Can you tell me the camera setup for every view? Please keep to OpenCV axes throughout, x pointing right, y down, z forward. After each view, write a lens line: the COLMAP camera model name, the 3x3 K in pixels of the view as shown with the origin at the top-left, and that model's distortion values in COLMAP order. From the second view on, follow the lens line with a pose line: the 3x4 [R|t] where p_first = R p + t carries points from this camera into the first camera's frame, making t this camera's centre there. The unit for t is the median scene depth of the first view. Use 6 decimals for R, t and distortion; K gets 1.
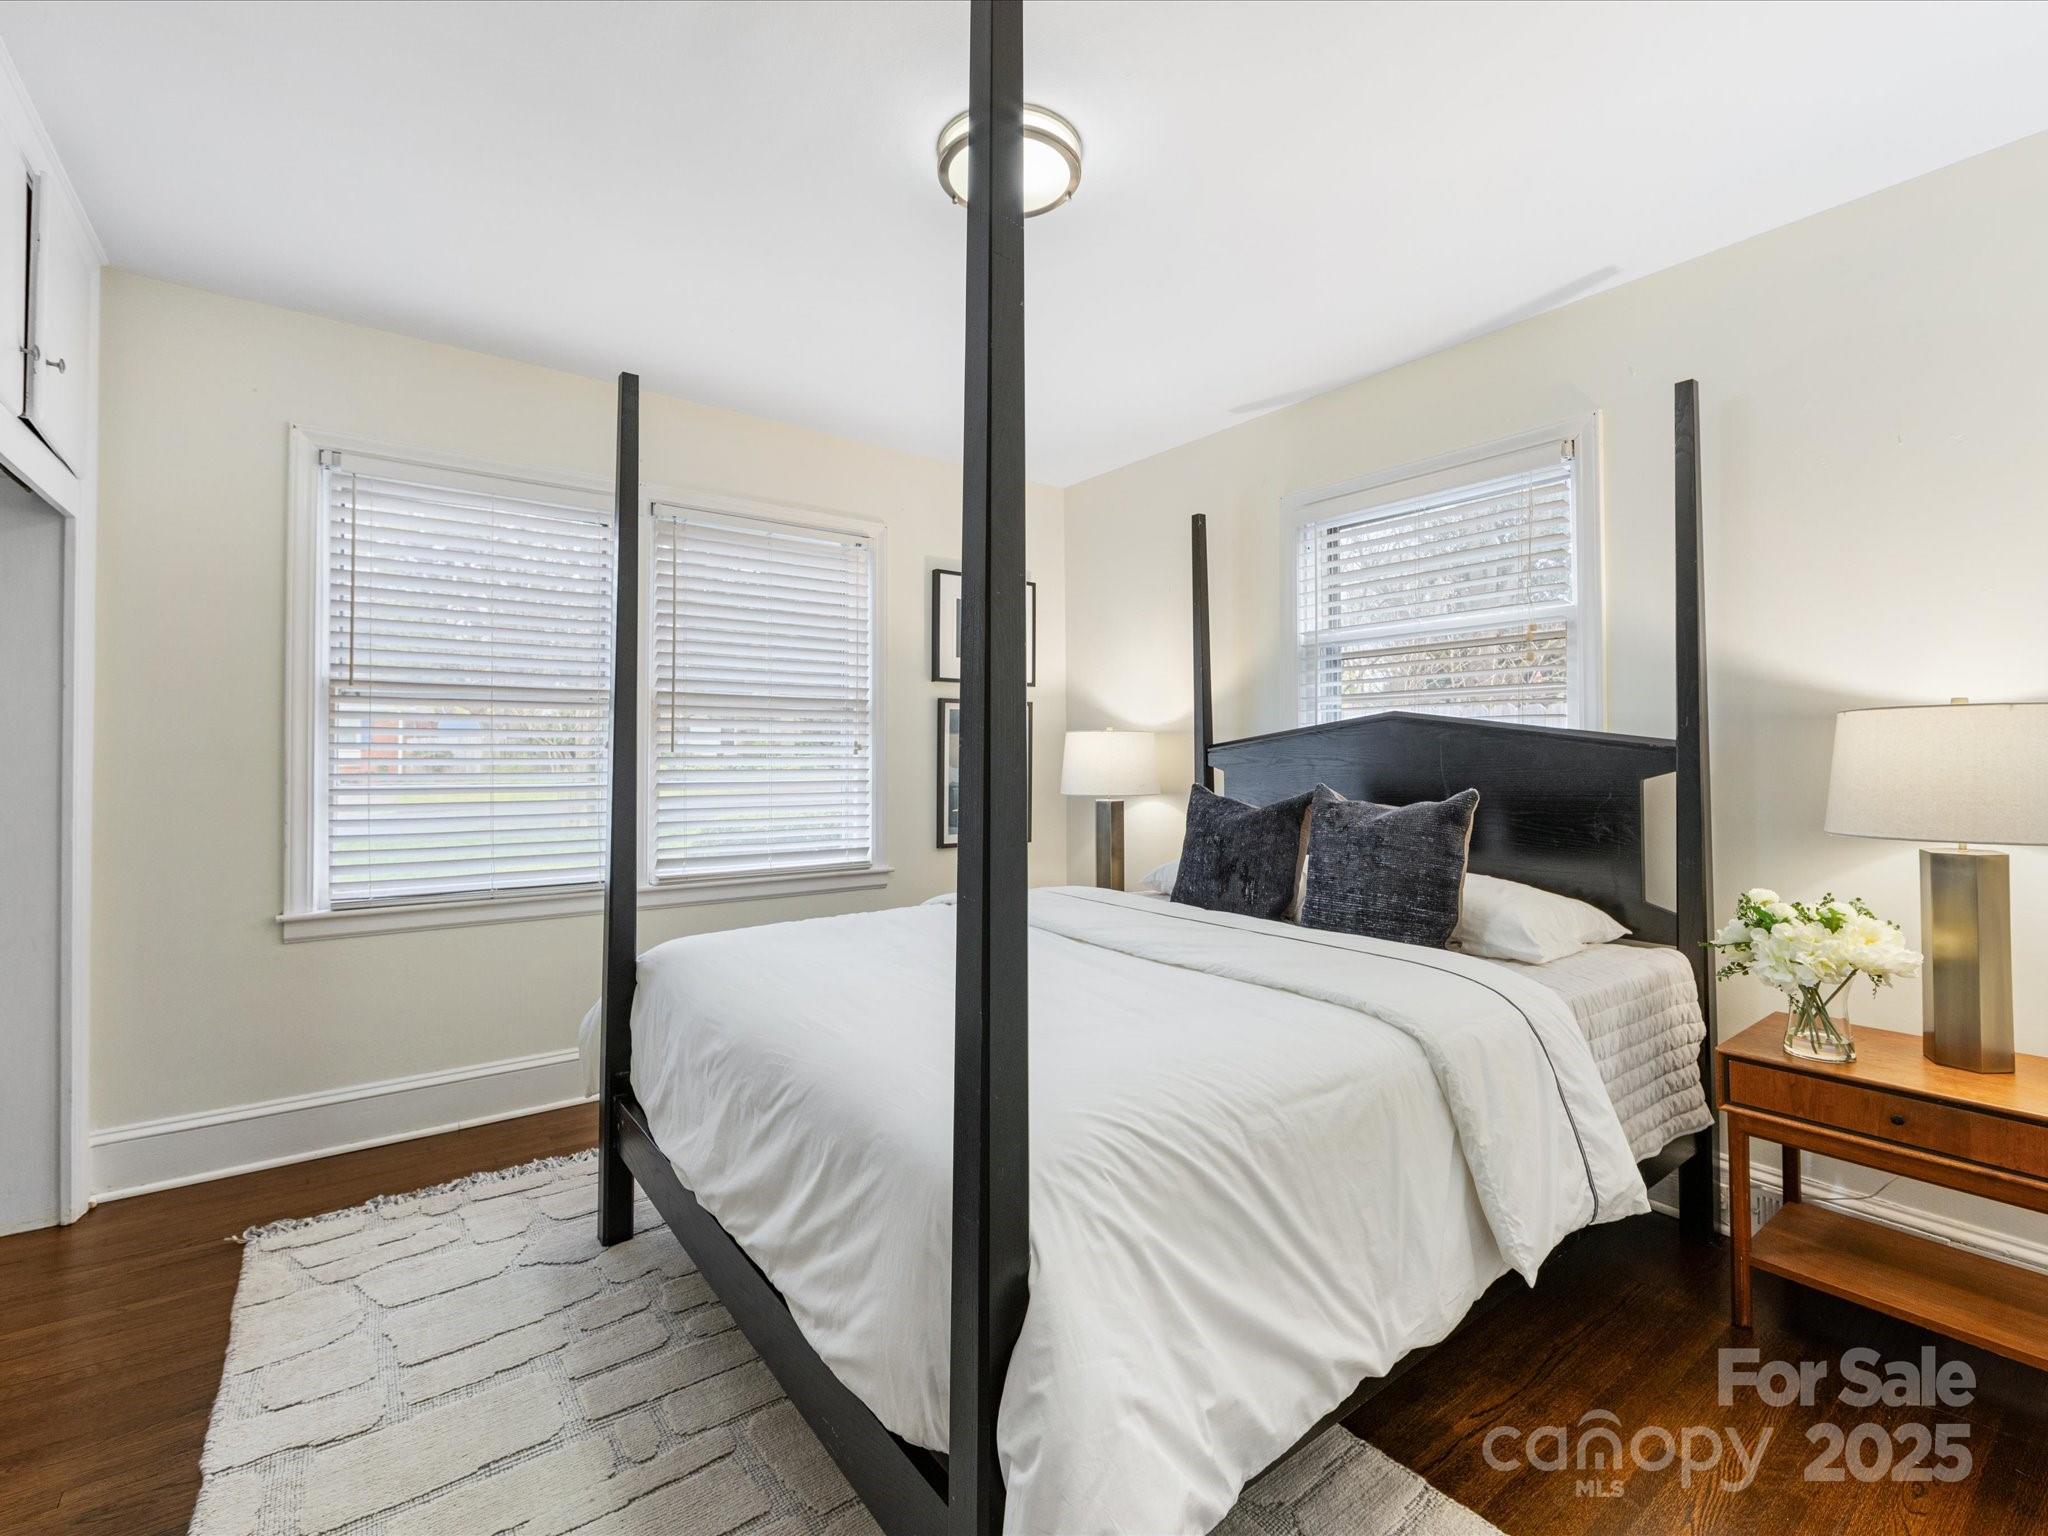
lens RADIAL K [[922.5, 0, 1019.8], [0, 922.5, 744.6], [0, 0, 1]] dist [-0.000157, -0.000047]
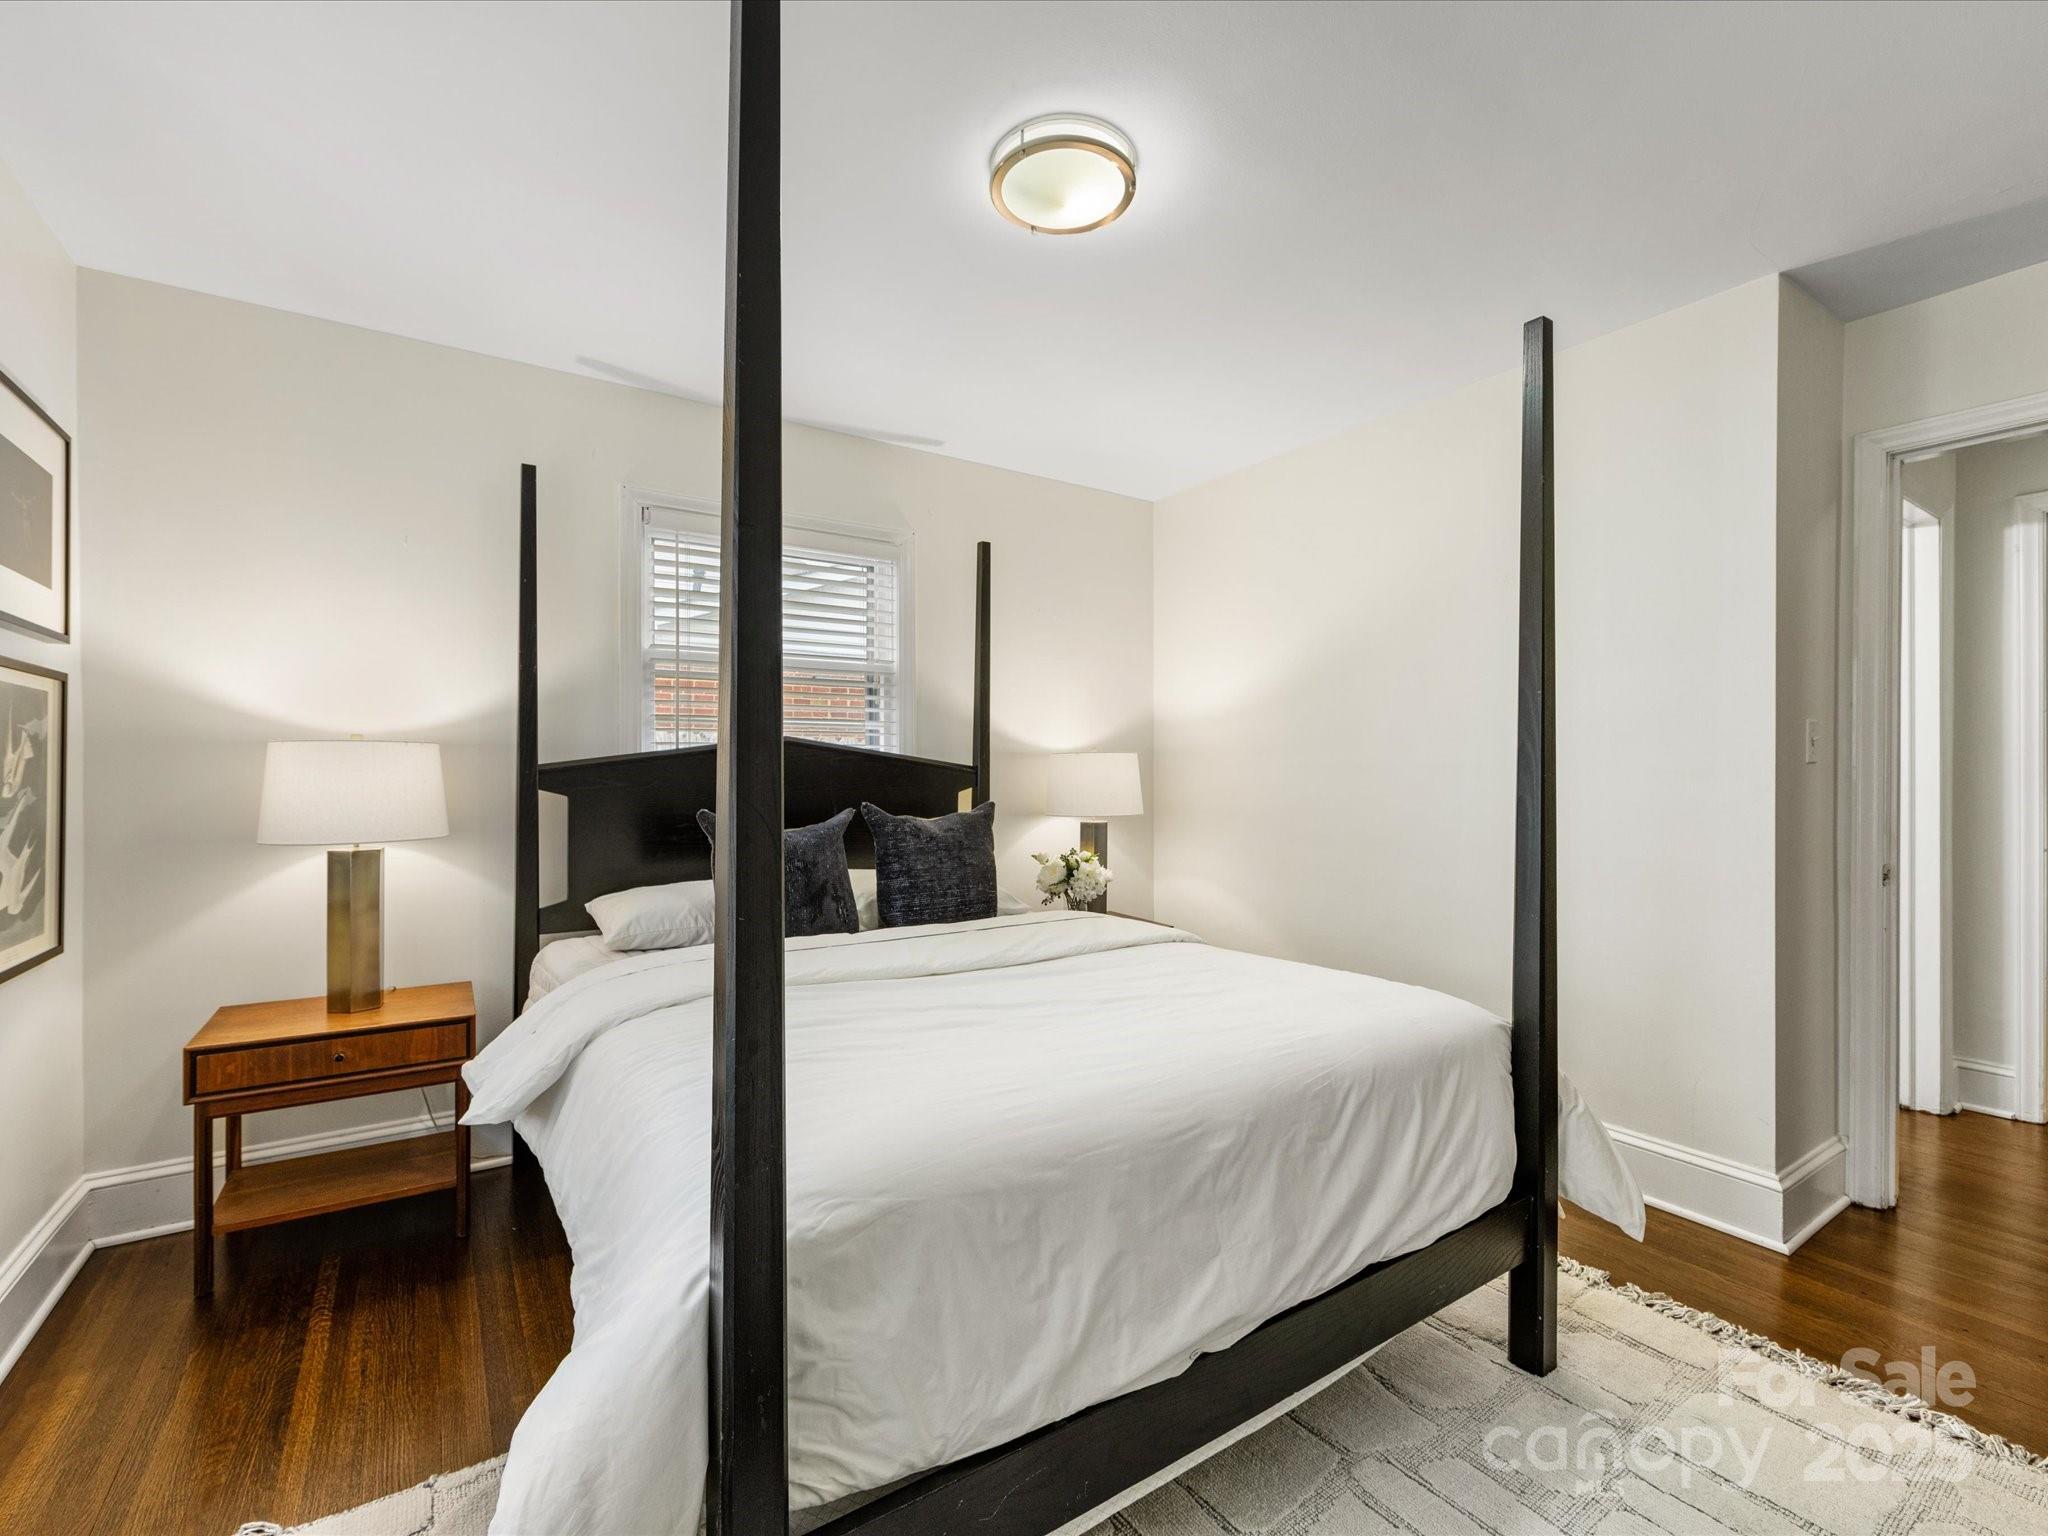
lens RADIAL K [[906.5, 0, 1021.1], [0, 906.5, 772.7], [0, 0, 1]] dist [-0.000244, -0.000236]
pose [[0.053948, -0.005656, 0.998528, -0.819511], [-0.014550, 0.999873, 0.006449, -0.004322], [-0.998438, -0.014876, 0.053859, 0.817718]]
